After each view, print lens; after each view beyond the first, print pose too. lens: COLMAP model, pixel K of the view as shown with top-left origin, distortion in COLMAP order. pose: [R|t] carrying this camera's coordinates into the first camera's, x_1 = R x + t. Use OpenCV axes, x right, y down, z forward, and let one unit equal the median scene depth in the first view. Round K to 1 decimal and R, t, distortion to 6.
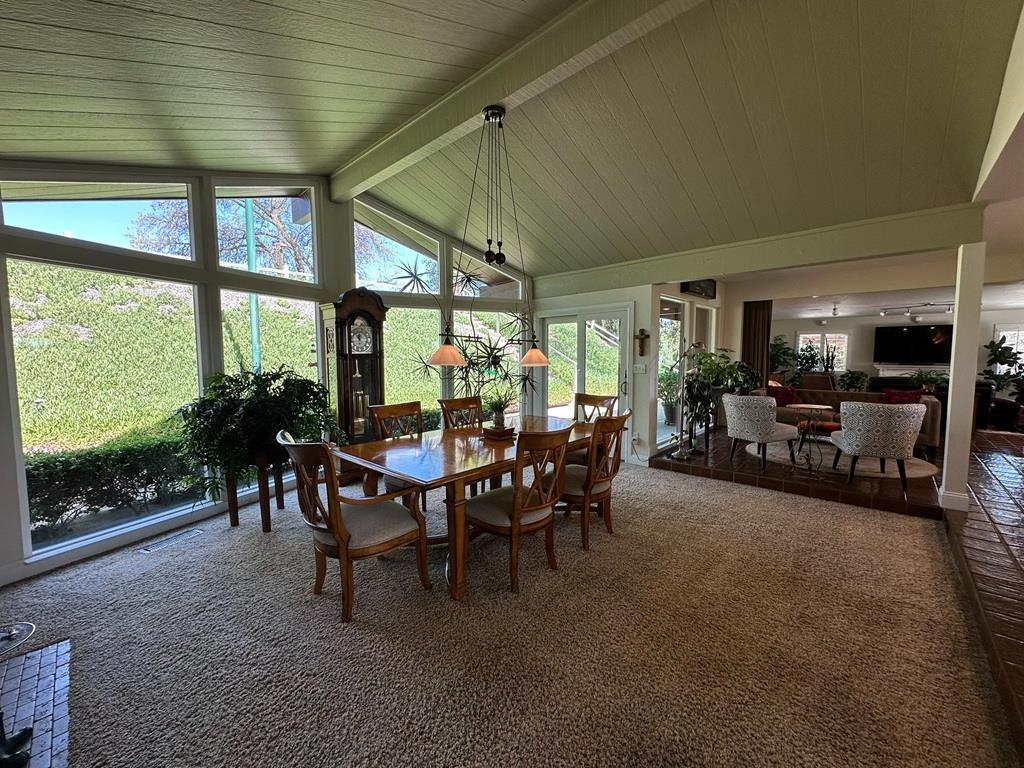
lens RADIAL K [[406.8, 0, 512.6], [0, 406.8, 384.3], [0, 0, 1]] dist [-0.001726, 0.000014]
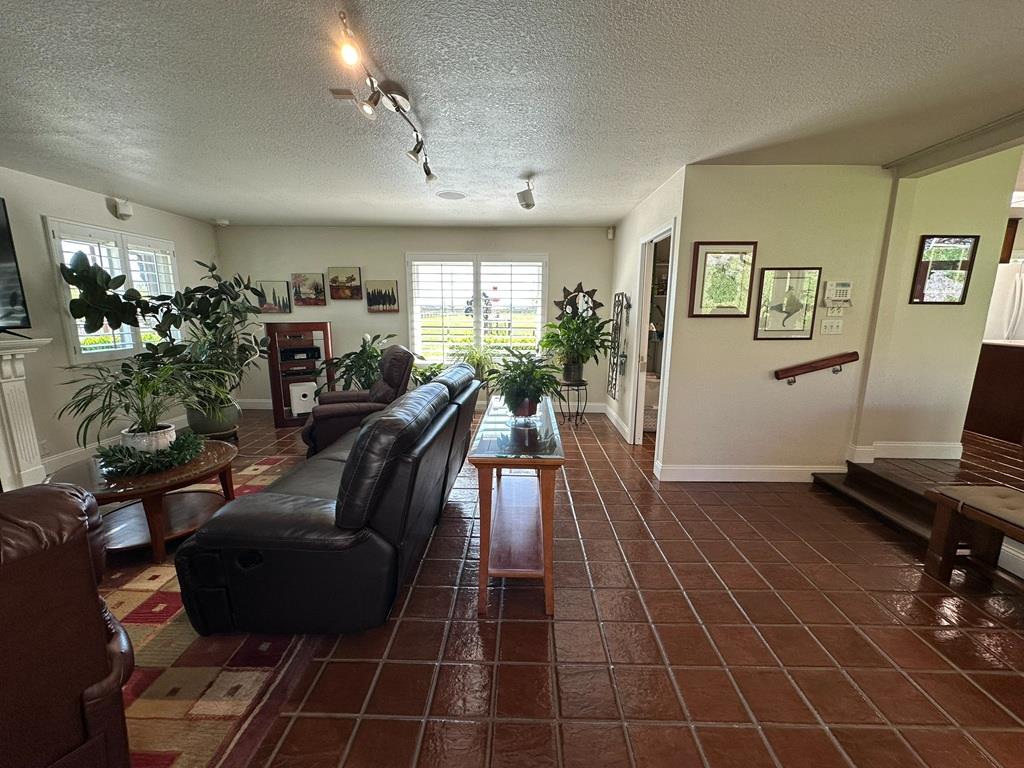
lens RADIAL K [[406.8, 0, 515.3], [0, 406.8, 380.6], [0, 0, 1]] dist [-0.001726, 0.000014]
pose [[-0.661673, -0.132167, 0.738052, 0.550769], [0.048532, 0.974728, 0.218059, -0.055759], [-0.748220, 0.180103, -0.638537, 0.826778]]
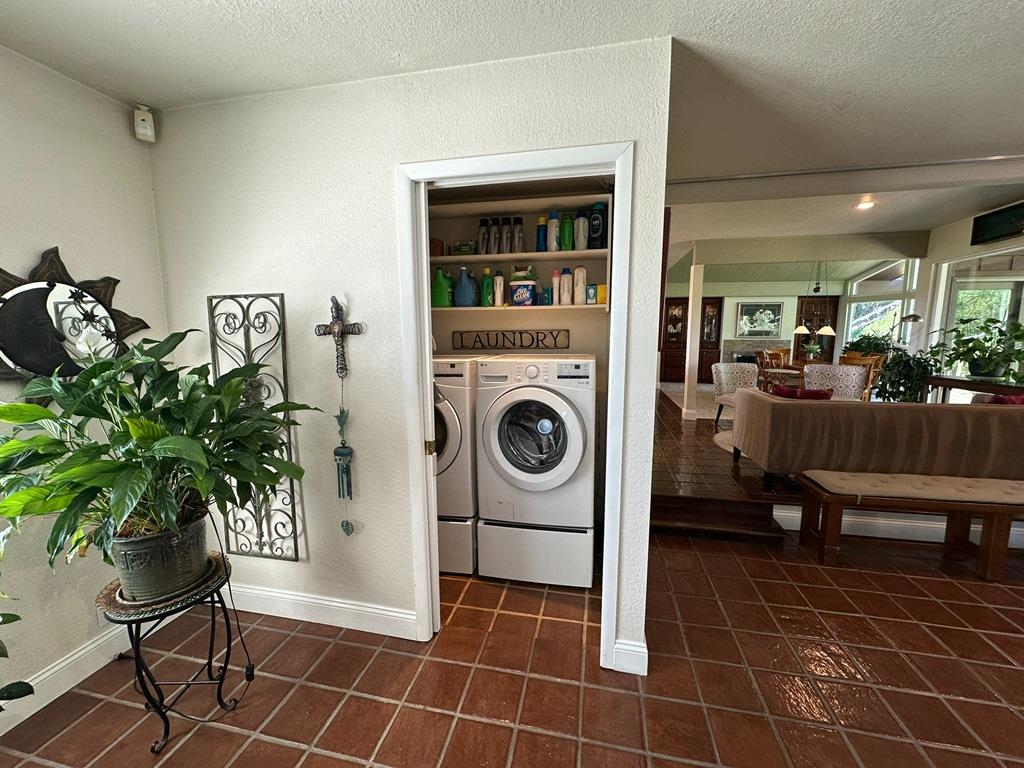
lens RADIAL K [[406.8, 0, 513.1], [0, 406.8, 386.2], [0, 0, 1]] dist [-0.001726, 0.000014]
pose [[-0.863470, 0.069346, -0.499611, 0.812920], [-0.032084, 0.980947, 0.191606, -0.045067], [0.503379, 0.181476, -0.844794, 0.645876]]
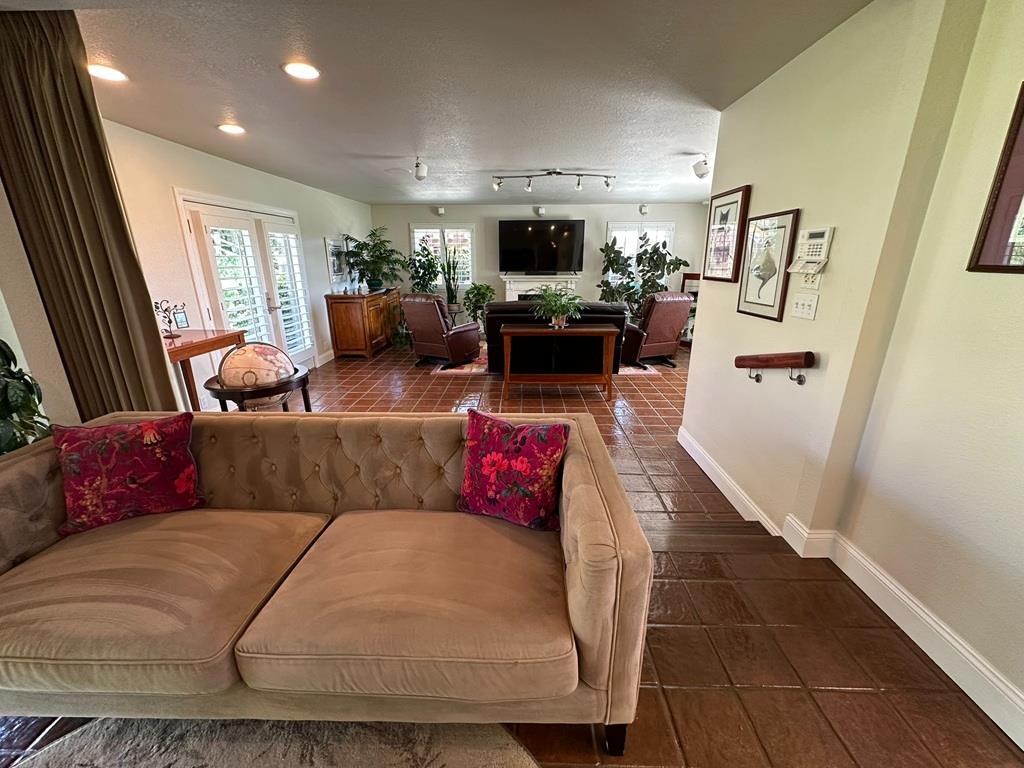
lens RADIAL K [[406.8, 0, 511.2], [0, 406.8, 386.1], [0, 0, 1]] dist [-0.001726, 0.000014]
pose [[0.754965, -0.199851, 0.624570, 0.402156], [0.050327, 0.967278, 0.248677, -0.035470], [-0.653831, -0.156309, 0.740319, 0.408260]]
